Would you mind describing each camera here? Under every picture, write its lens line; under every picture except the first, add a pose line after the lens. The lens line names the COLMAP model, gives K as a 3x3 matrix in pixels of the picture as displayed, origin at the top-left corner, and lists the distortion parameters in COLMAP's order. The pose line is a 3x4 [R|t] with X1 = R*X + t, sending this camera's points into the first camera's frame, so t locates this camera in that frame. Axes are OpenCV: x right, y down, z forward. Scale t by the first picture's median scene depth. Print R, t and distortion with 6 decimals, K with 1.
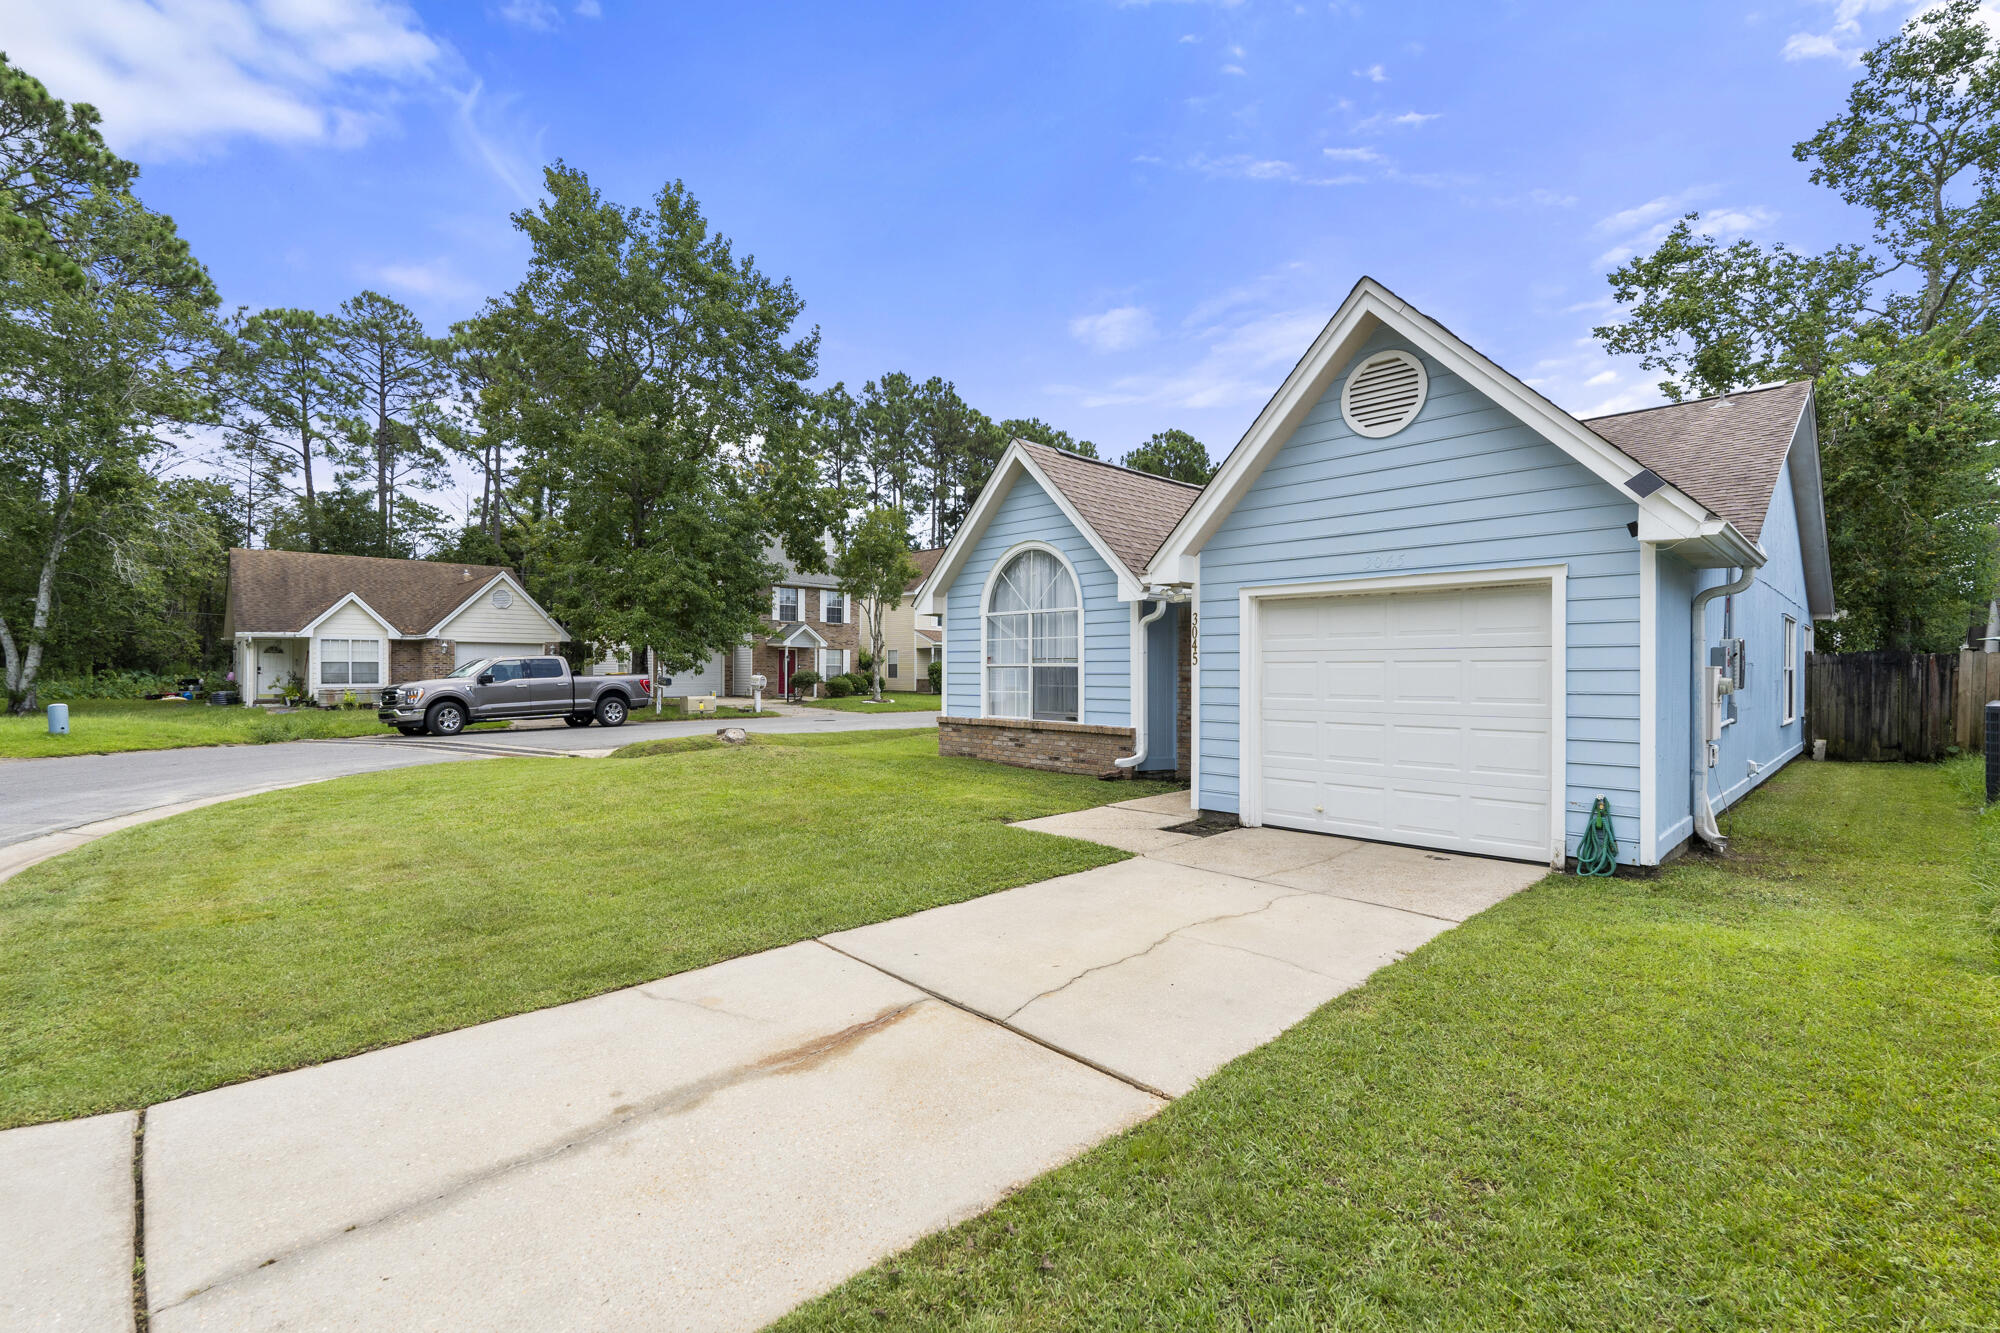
lens RADIAL K [[887.2, 0, 1001.2], [0, 887.2, 673.2], [0, 0, 1]] dist [-0.004553, 0.000017]
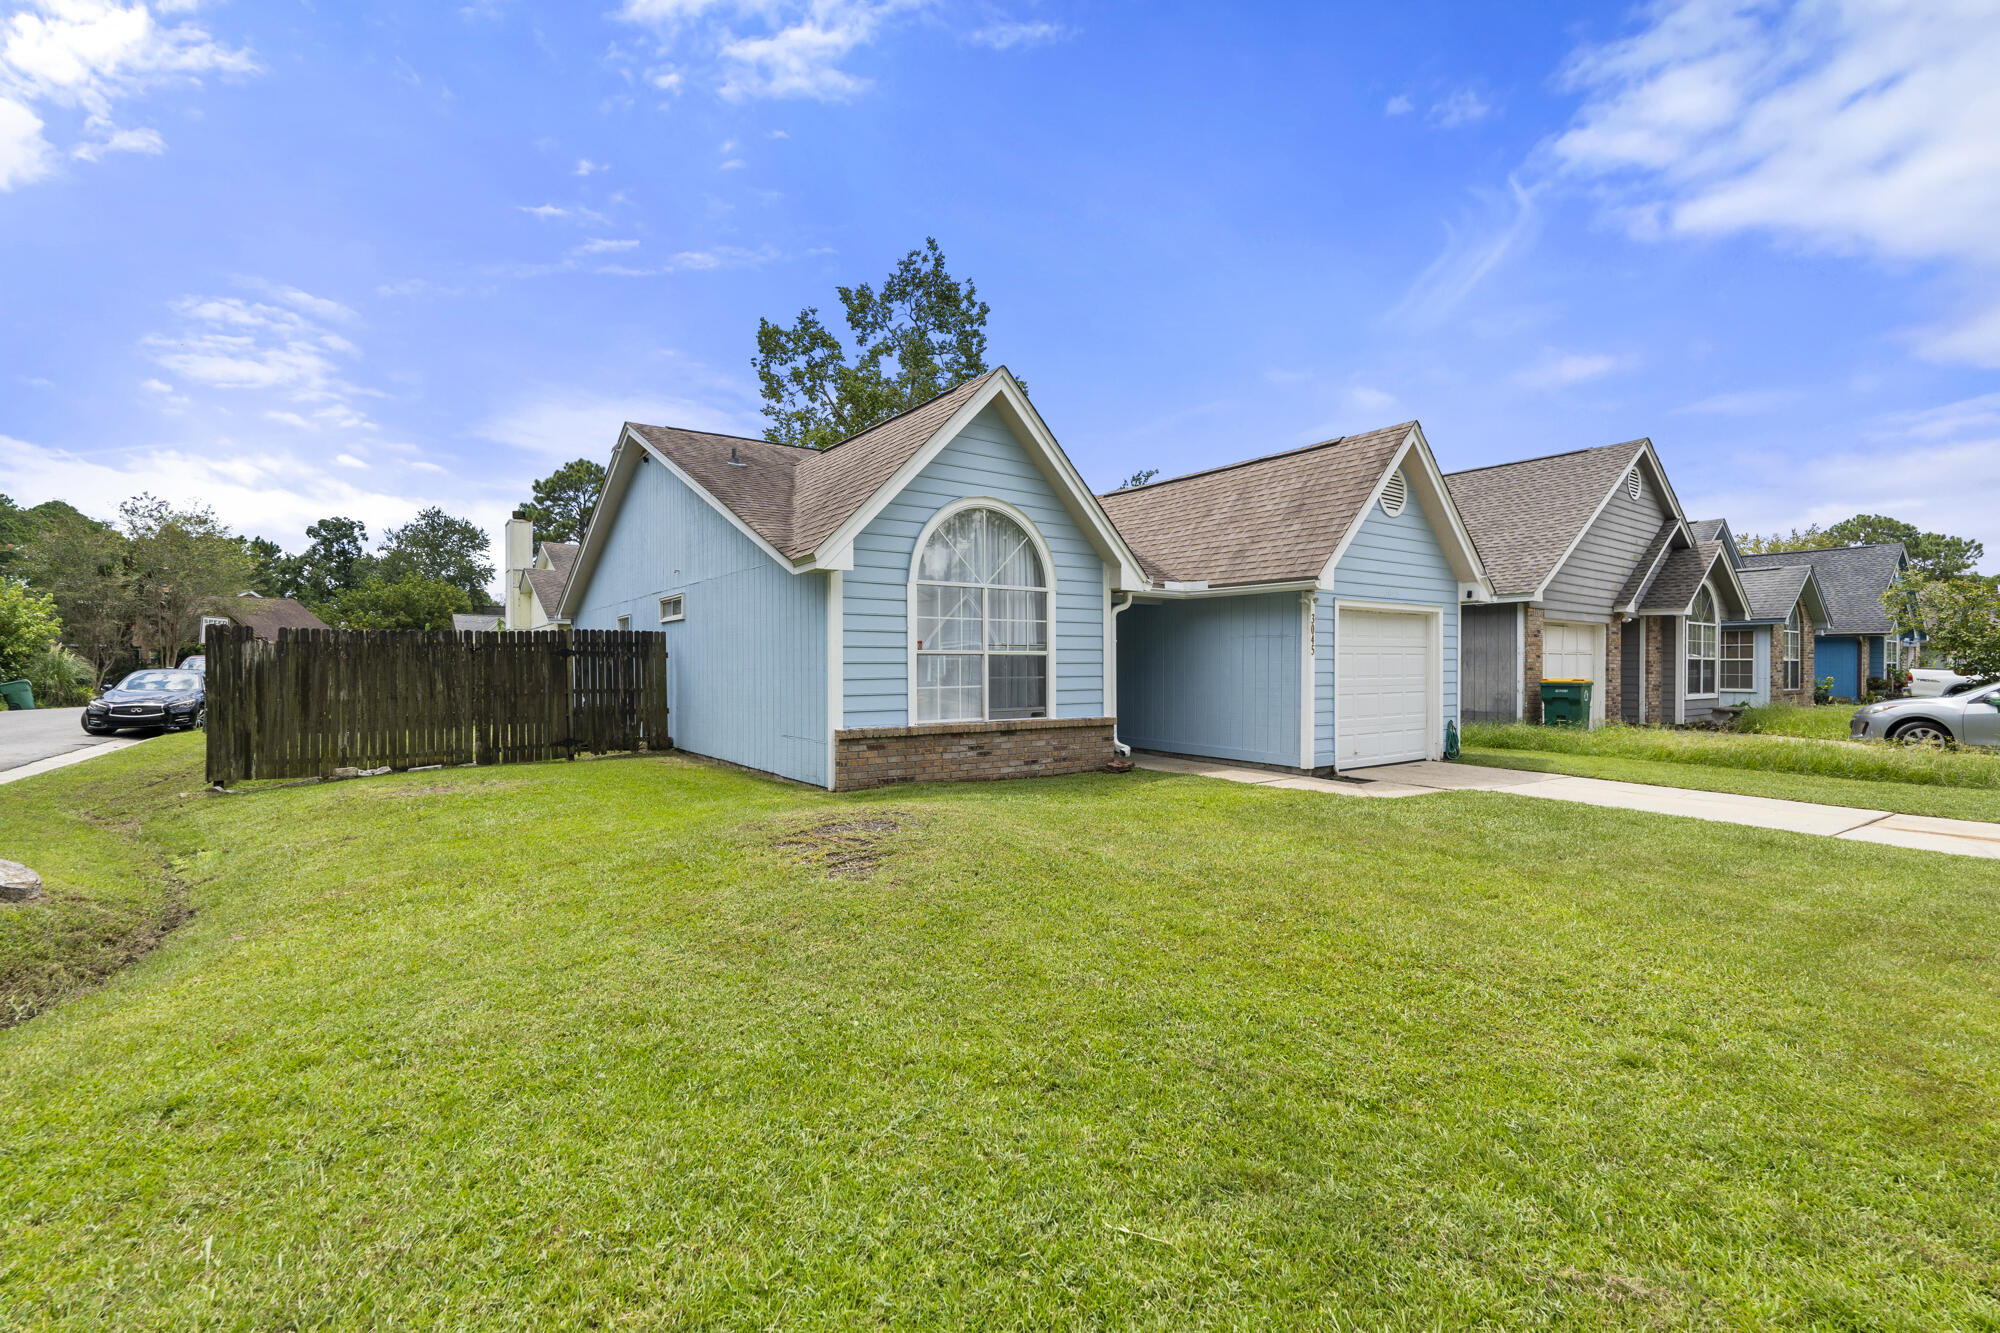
lens RADIAL K [[887.2, 0, 1002.9], [0, 887.2, 673.7], [0, 0, 1]] dist [-0.004553, 0.000017]
pose [[0.140709, -0.013778, 0.989955, -0.854576], [0.004374, 0.999902, 0.013295, -0.001040], [-0.990041, 0.002459, 0.140756, 0.976406]]
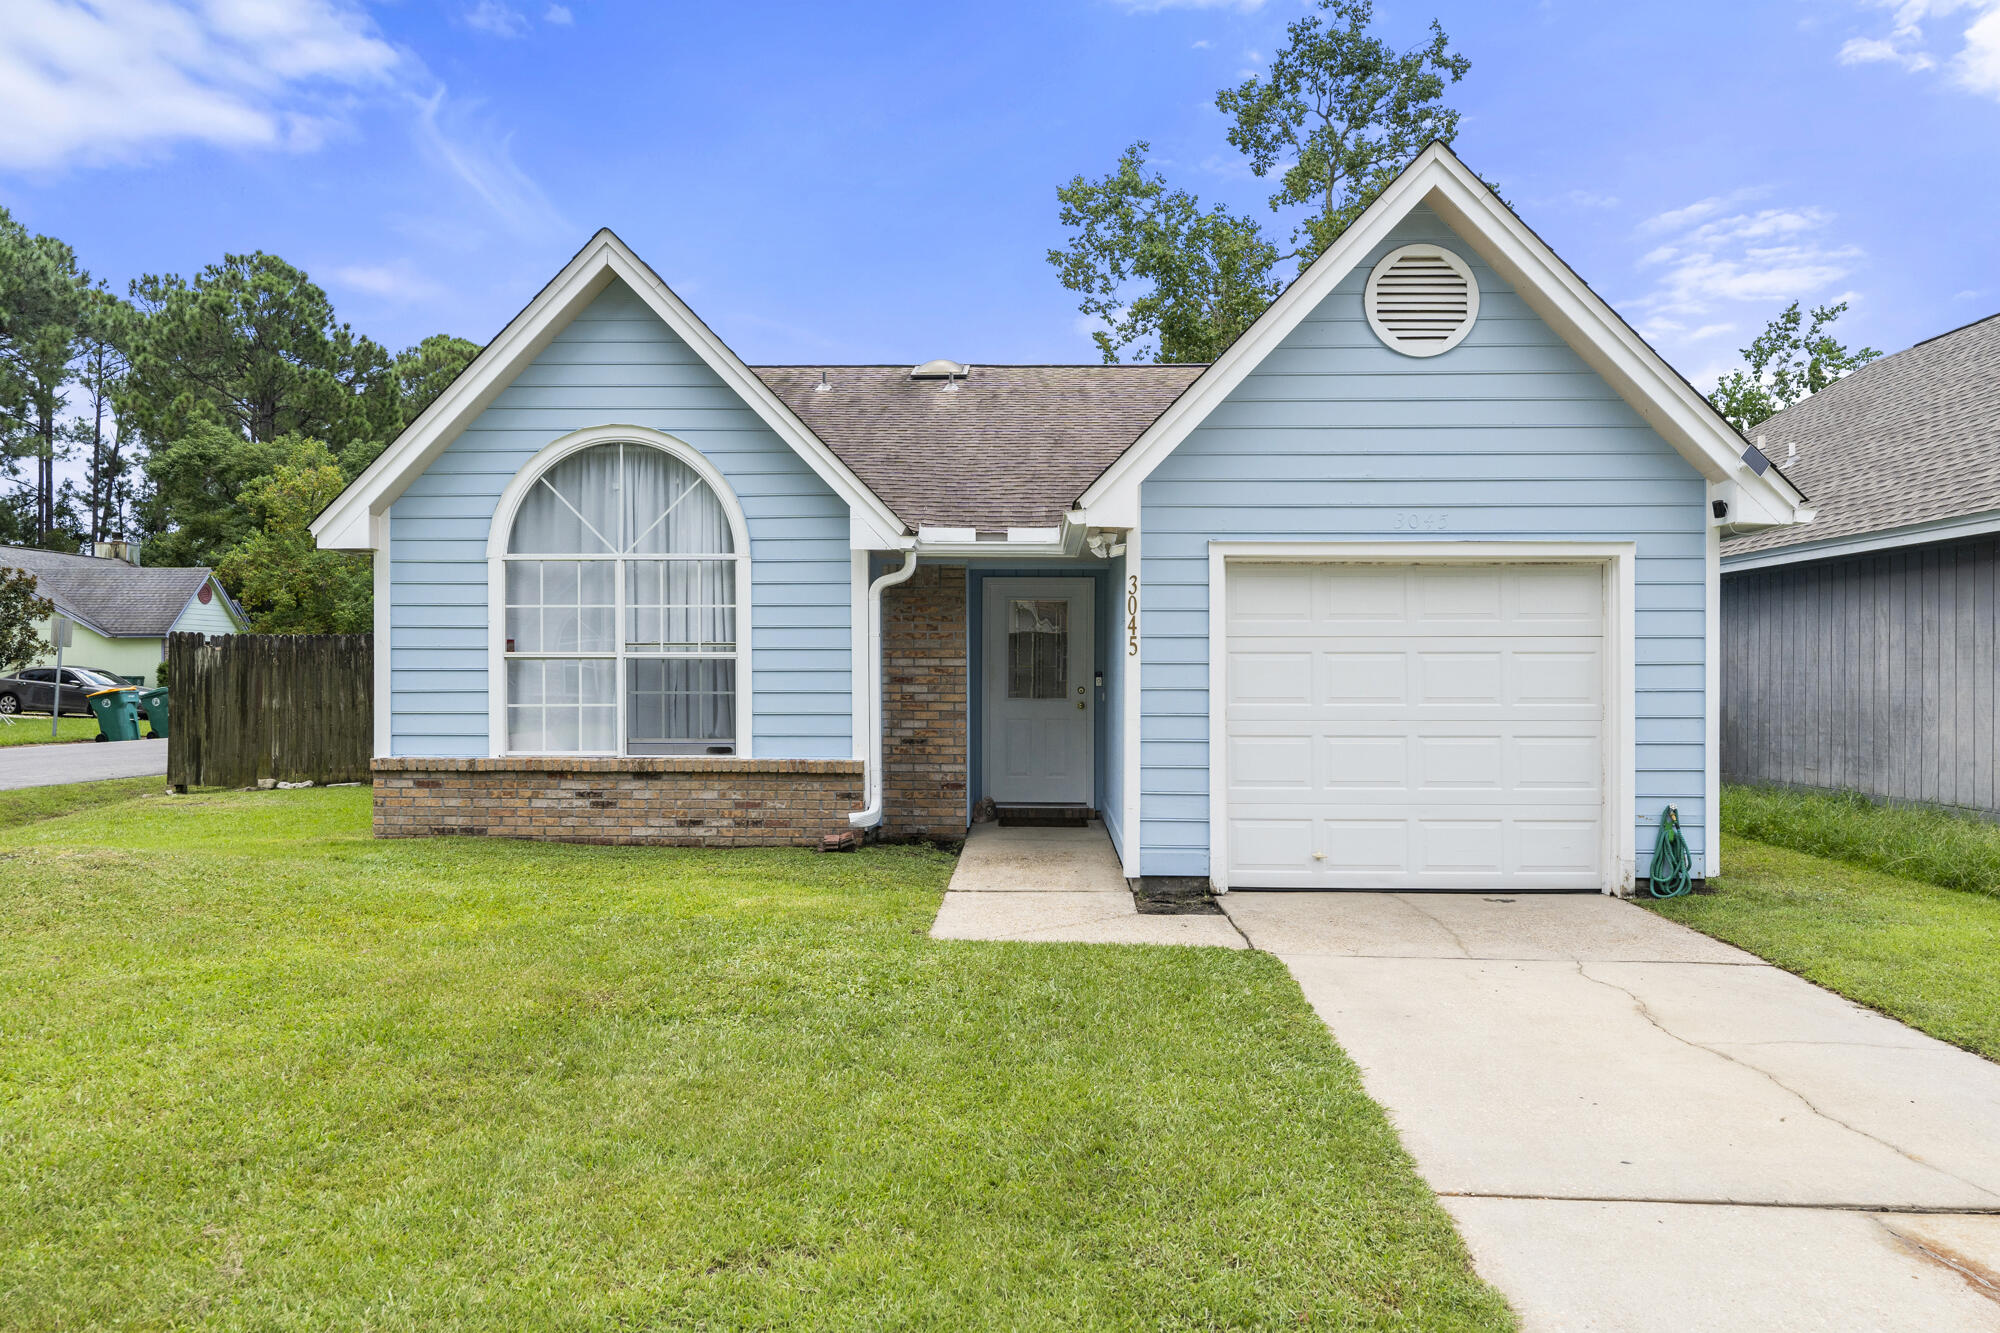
lens RADIAL K [[1325.1, 0, 1002.3], [0, 1325.1, 679.8], [0, 0, 1]] dist [0.006291, -0.001981]
pose [[0.719193, -0.004214, 0.694798, -0.407422], [0.001912, 0.999990, 0.004085, 0.003312], [-0.694808, -0.001609, 0.719193, 0.284095]]
